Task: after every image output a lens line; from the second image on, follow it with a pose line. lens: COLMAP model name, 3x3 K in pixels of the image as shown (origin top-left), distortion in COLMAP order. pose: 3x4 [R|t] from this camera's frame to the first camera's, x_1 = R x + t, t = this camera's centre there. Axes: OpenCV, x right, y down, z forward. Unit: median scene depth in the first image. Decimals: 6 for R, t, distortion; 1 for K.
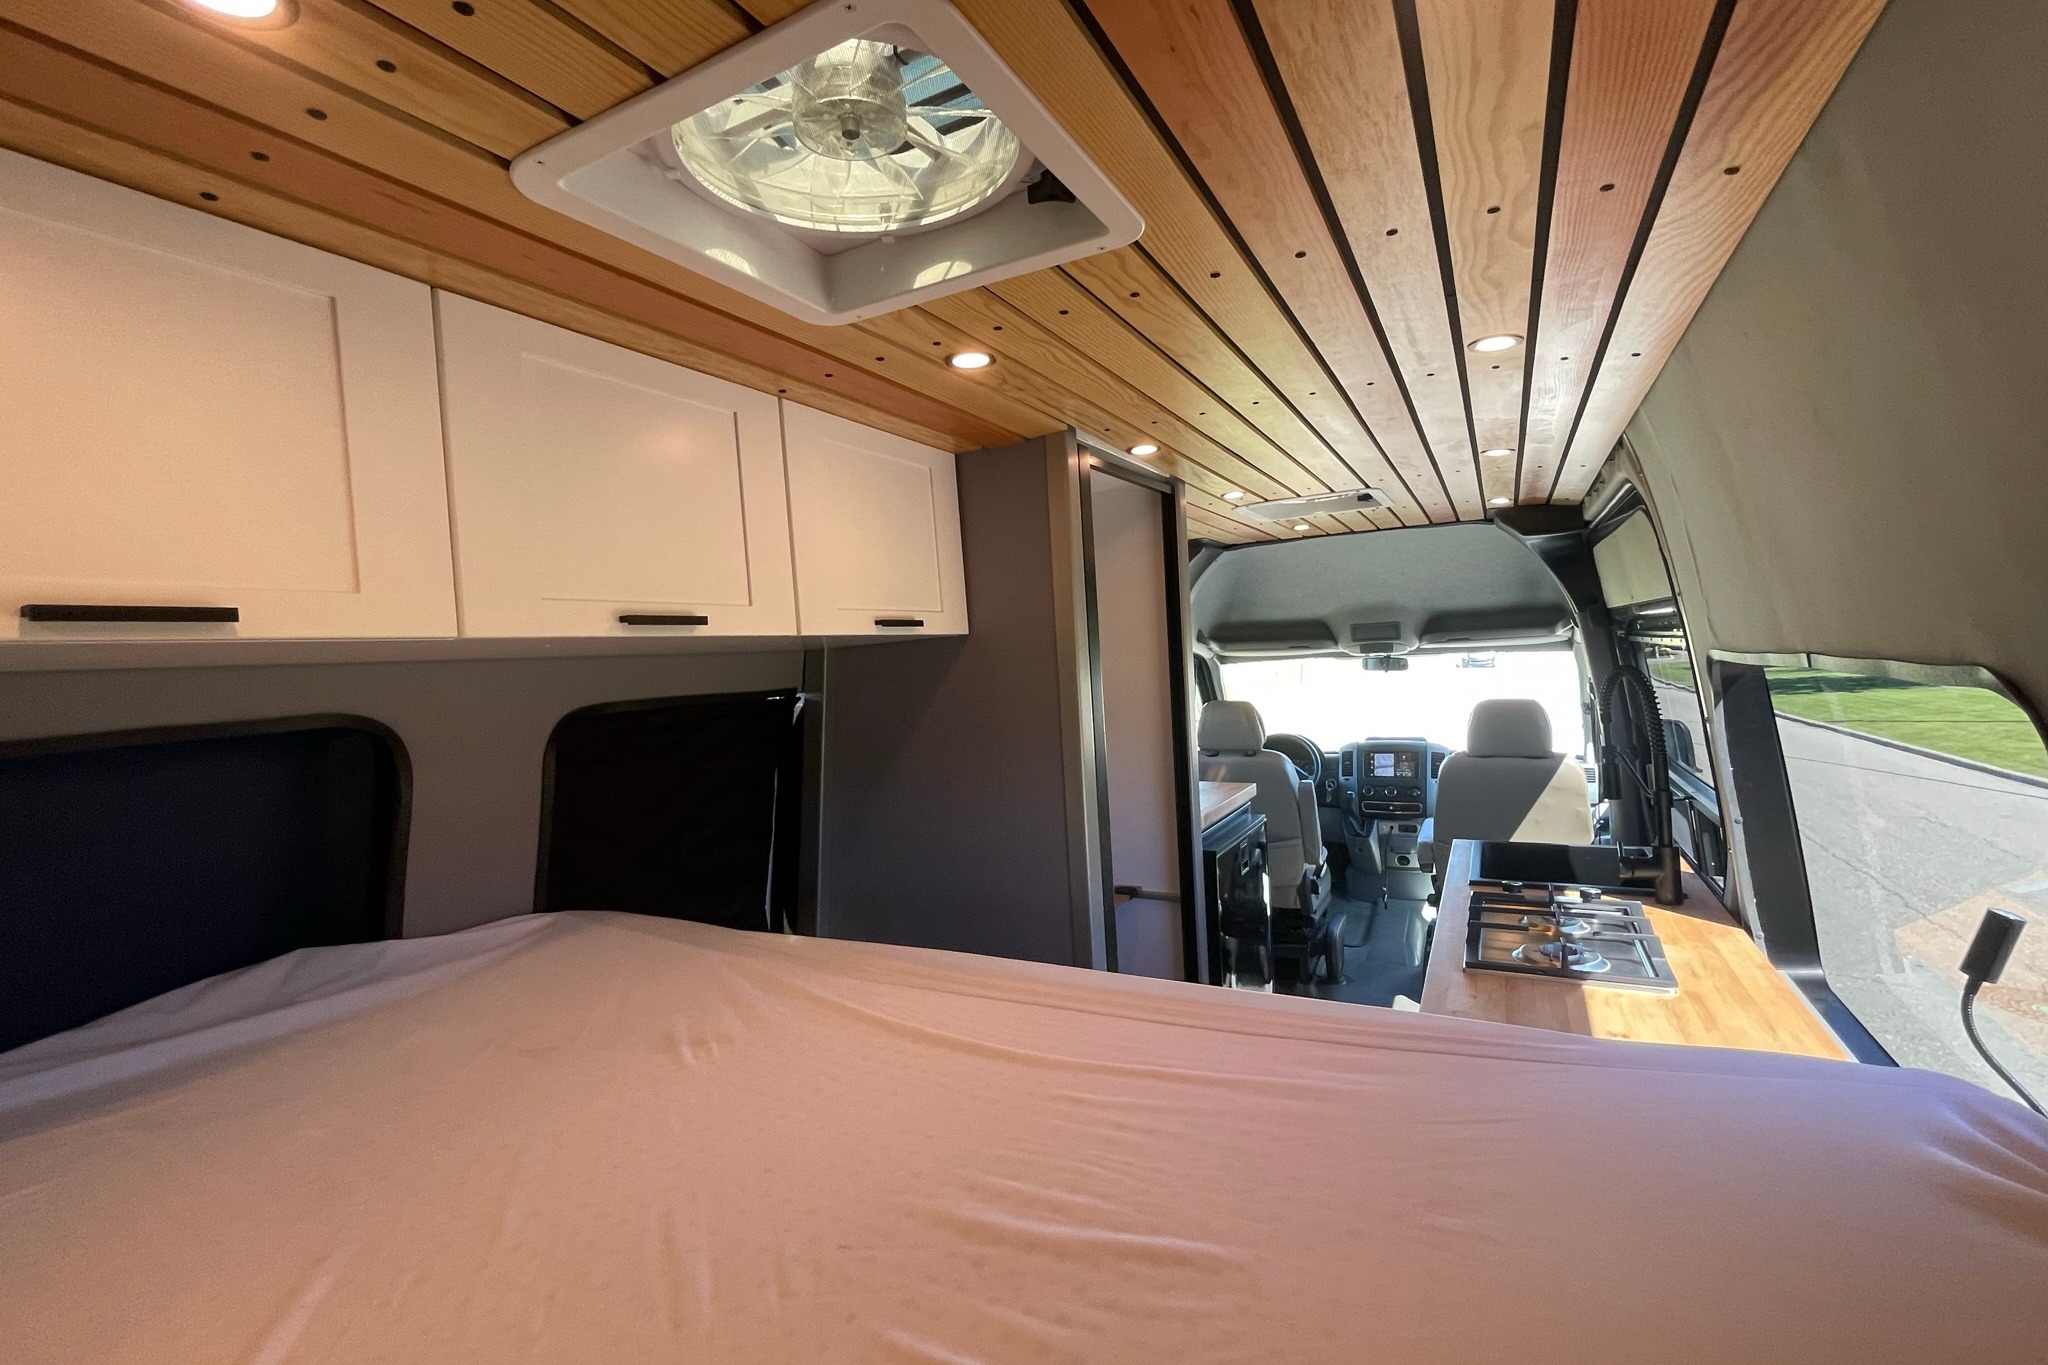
lens RADIAL K [[900.1, 0, 1008.1], [0, 900.1, 681.1], [0, 0, 1]] dist [-0.001653, 0.001453]
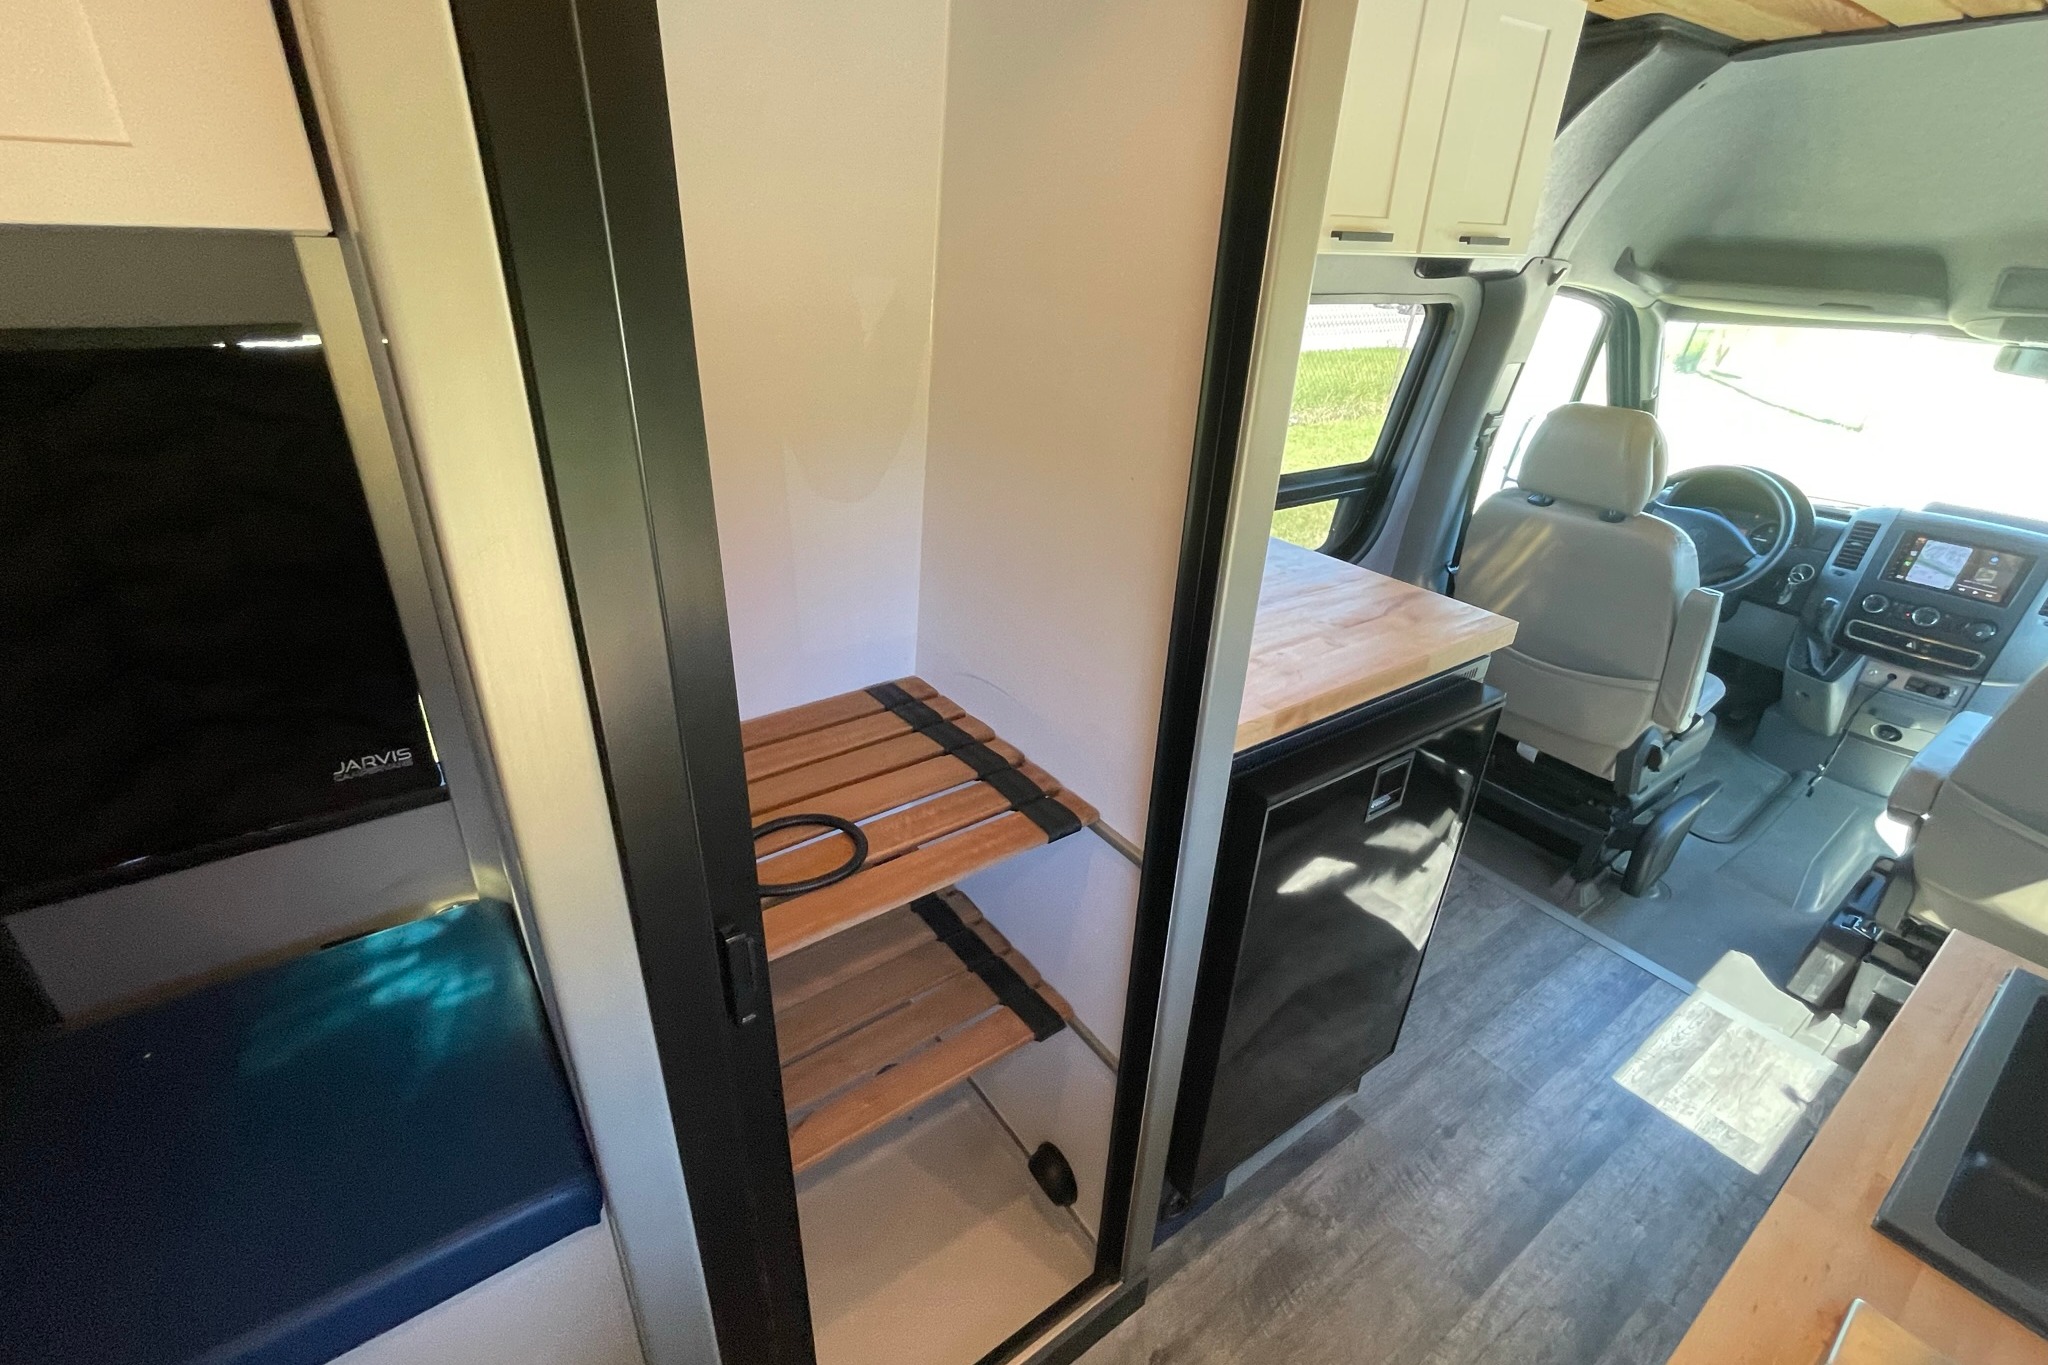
lens RADIAL K [[900.1, 0, 1008.1], [0, 900.1, 681.1], [0, 0, 1]] dist [-0.001653, 0.001453]
pose [[0.895319, 0.269946, -0.354306, 0.138302], [-0.093274, 0.891421, 0.443473, -0.029595], [0.435549, -0.364002, 0.823286, 0.311020]]
